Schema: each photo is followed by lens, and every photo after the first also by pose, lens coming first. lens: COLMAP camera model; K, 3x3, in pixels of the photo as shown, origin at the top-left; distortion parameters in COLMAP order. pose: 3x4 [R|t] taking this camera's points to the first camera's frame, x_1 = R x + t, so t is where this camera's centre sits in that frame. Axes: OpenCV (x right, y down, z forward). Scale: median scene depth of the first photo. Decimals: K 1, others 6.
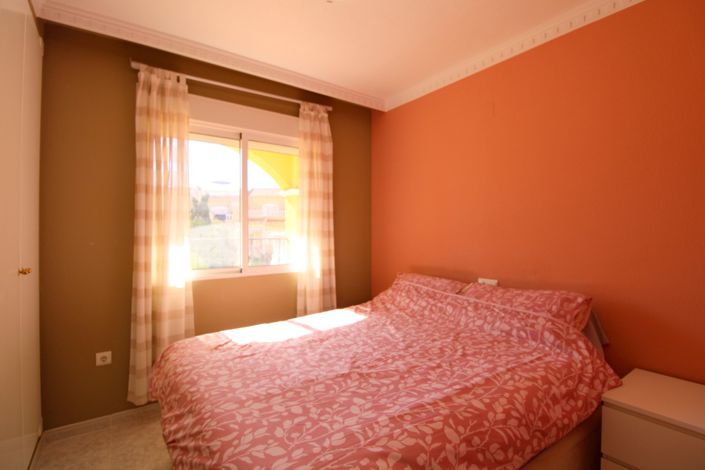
lens RADIAL K [[328.2, 0, 356.1], [0, 328.2, 228.6], [0, 0, 1]] dist [0.000024, -0.013275]
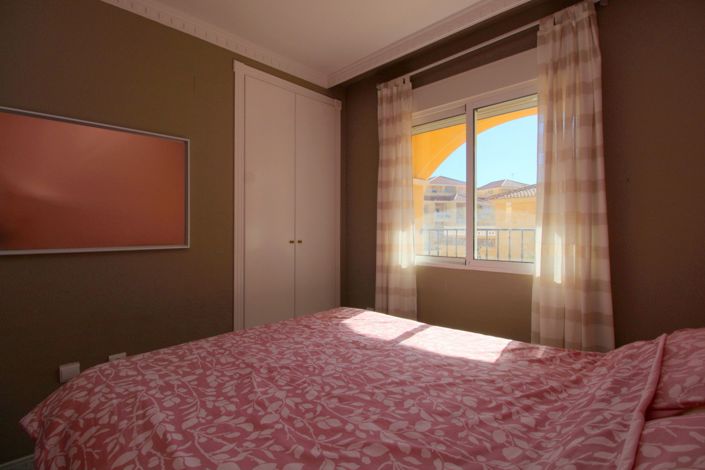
lens RADIAL K [[328.2, 0, 356.1], [0, 328.2, 228.6], [0, 0, 1]] dist [0.000024, -0.013275]
pose [[0.183510, 0.005803, -0.983001, 0.729436], [0.012369, 0.999890, 0.008212, 0.042465], [0.982940, -0.013666, 0.183418, 0.887578]]
